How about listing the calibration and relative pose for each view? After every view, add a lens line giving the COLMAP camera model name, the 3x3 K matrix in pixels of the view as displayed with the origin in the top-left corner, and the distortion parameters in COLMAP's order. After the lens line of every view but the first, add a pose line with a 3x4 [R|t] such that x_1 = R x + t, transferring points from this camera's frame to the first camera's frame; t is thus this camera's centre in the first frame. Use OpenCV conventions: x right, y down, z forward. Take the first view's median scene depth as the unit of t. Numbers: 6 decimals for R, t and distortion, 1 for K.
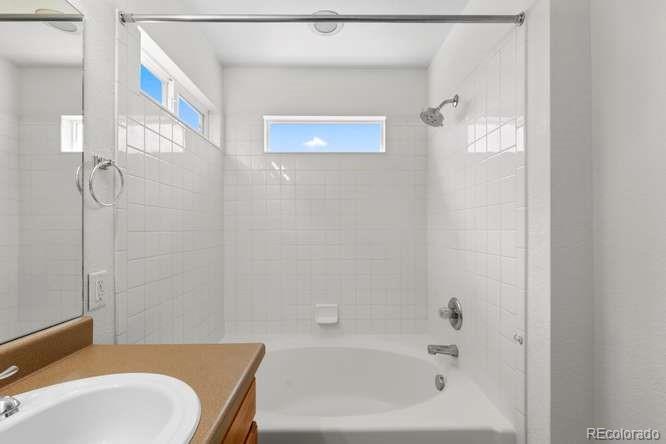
lens RADIAL K [[300.1, 0, 333.1], [0, 300.1, 225.8], [0, 0, 1]] dist [0.006493, -0.000227]
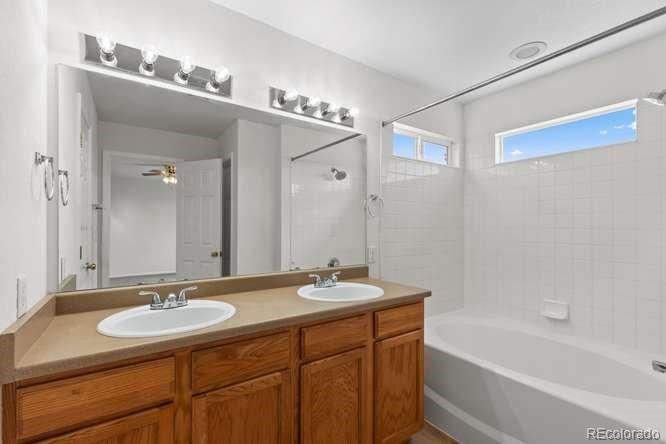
lens RADIAL K [[300.1, 0, 333.1], [0, 300.1, 225.8], [0, 0, 1]] dist [0.006493, -0.000227]
pose [[0.547397, -0.001868, -0.836871, 0.572661], [0.006296, 0.999978, 0.001886, -0.003897], [0.836849, -0.006302, 0.547397, -0.280148]]
